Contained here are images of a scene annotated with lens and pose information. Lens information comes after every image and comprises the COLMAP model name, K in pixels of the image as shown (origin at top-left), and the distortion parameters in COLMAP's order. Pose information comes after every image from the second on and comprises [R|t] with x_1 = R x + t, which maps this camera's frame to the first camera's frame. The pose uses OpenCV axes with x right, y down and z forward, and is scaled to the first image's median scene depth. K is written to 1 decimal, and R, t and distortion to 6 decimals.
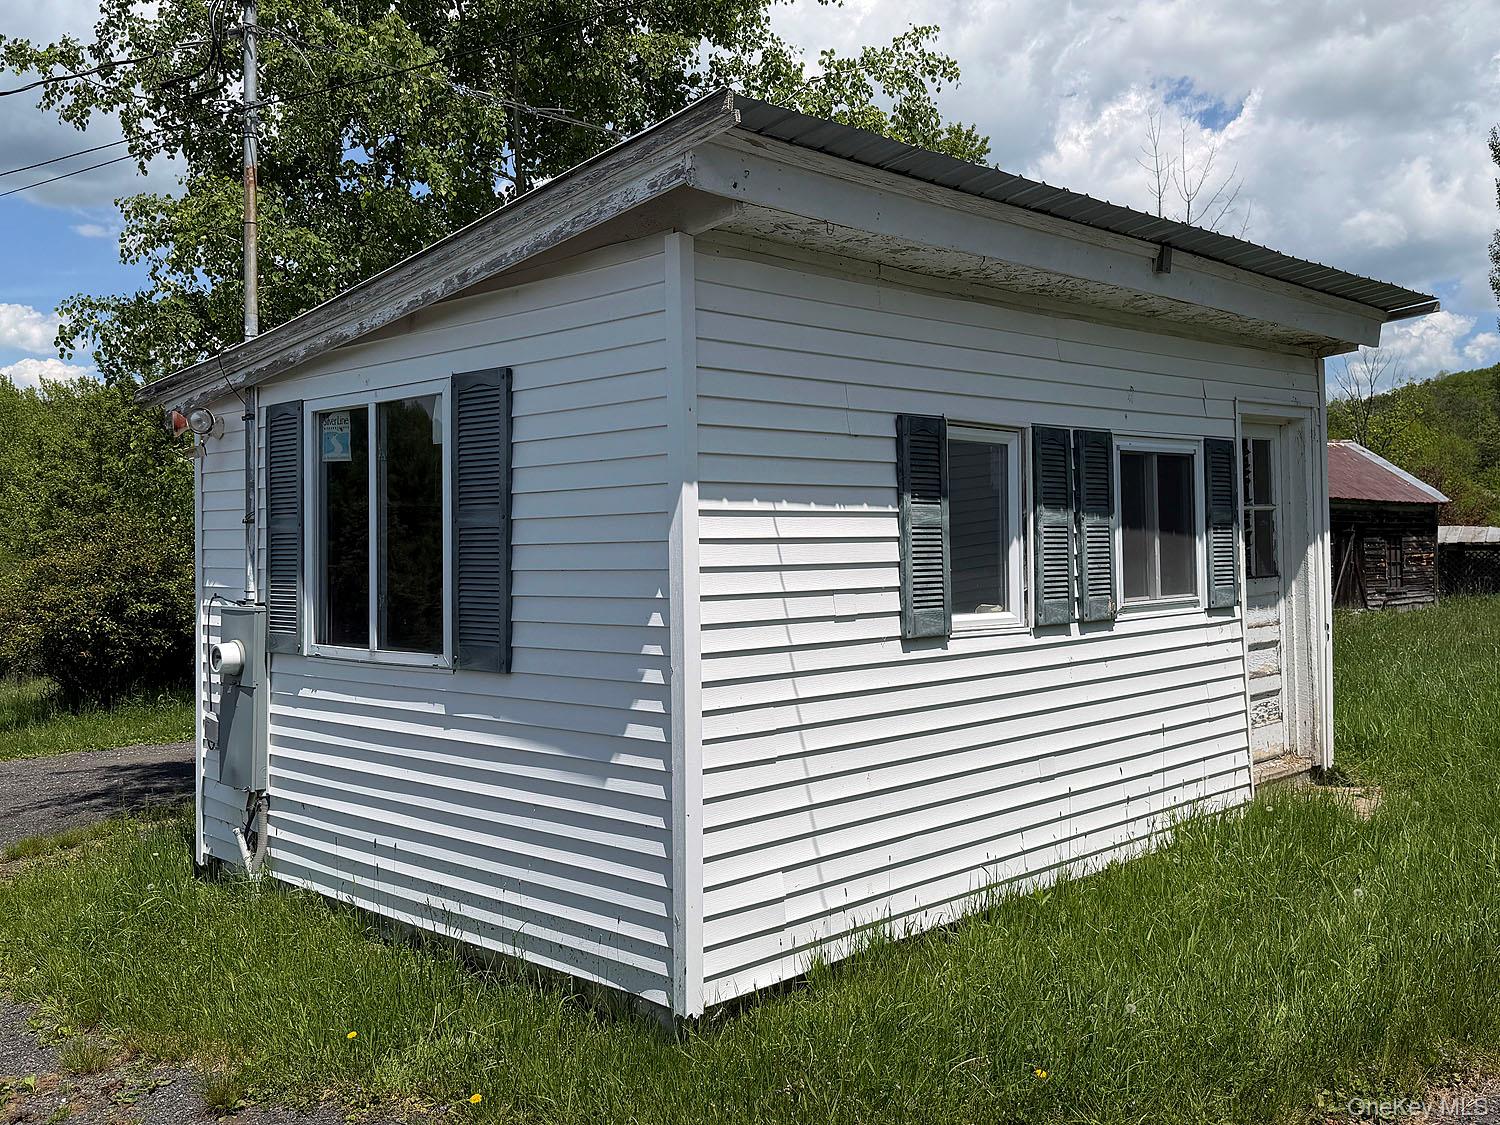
lens RADIAL K [[1398.9, 0, 747.4], [0, 1398.9, 559.5], [0, 0, 1]] dist [-0.021652, 0.000000]
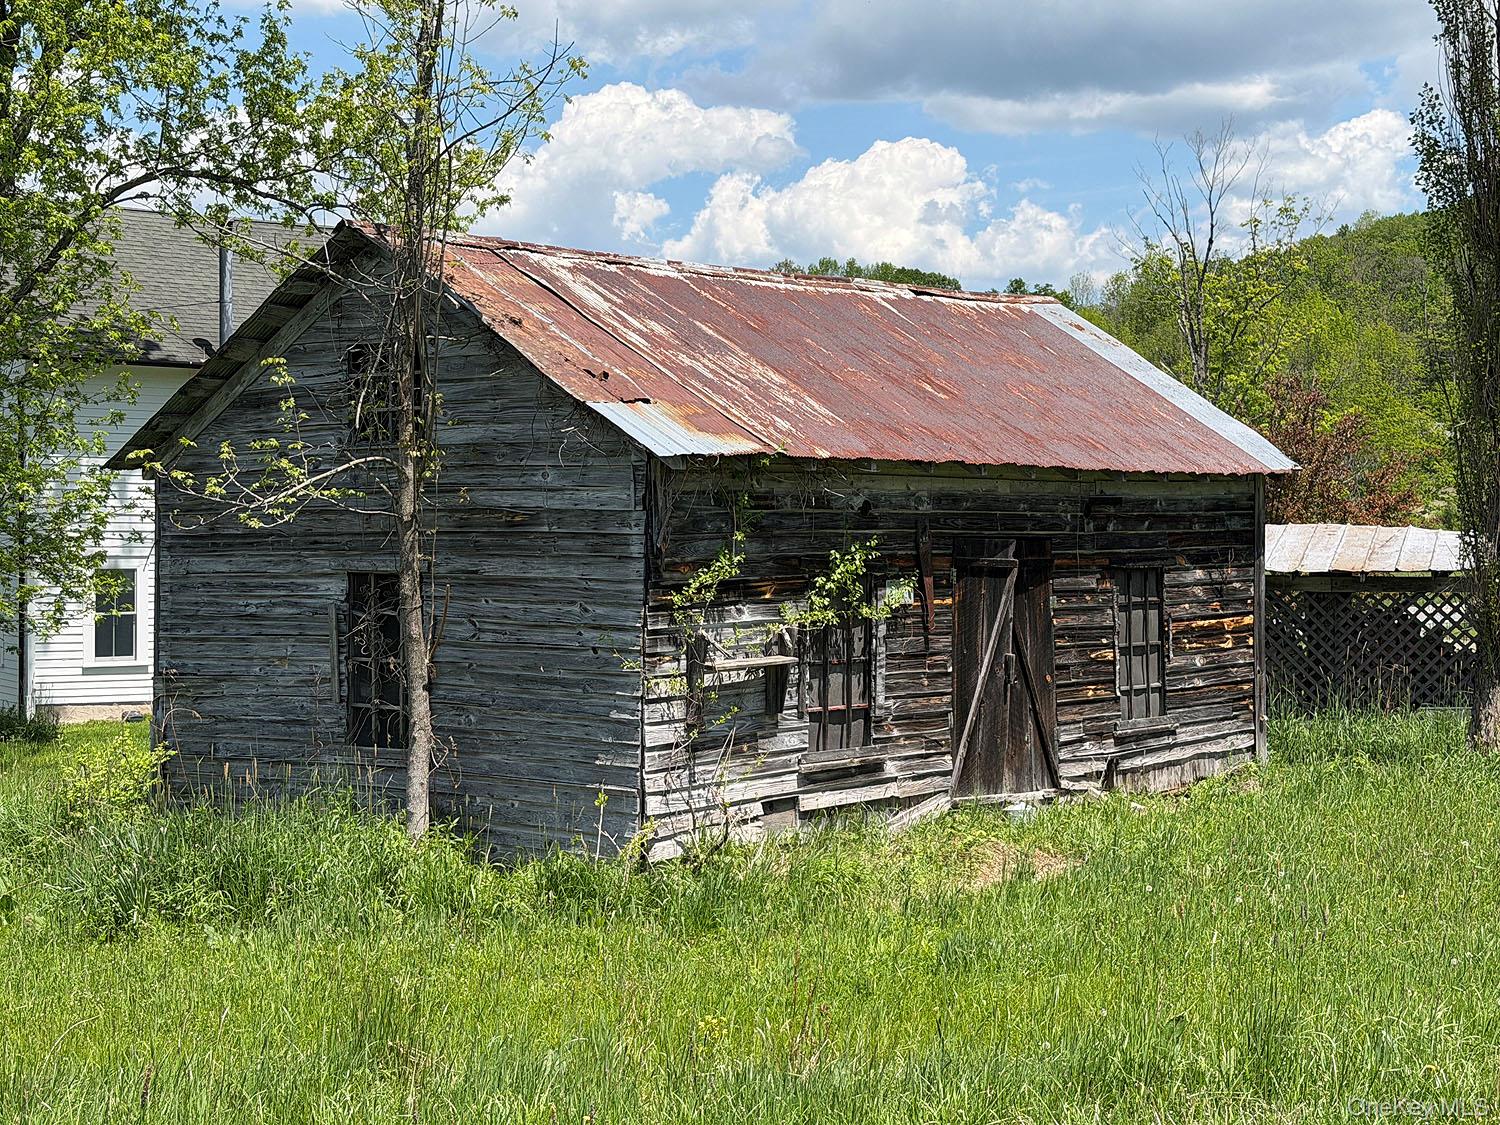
lens RADIAL K [[2551.9, 0, 750.8], [0, 2551.9, 561.5], [0, 0, 1]] dist [-0.002806, 0.000000]
pose [[0.975283, -0.004216, 0.220921, 0.225600], [0.002452, 0.999963, 0.008260, -0.024137], [-0.220948, -0.007514, 0.975257, 0.394186]]
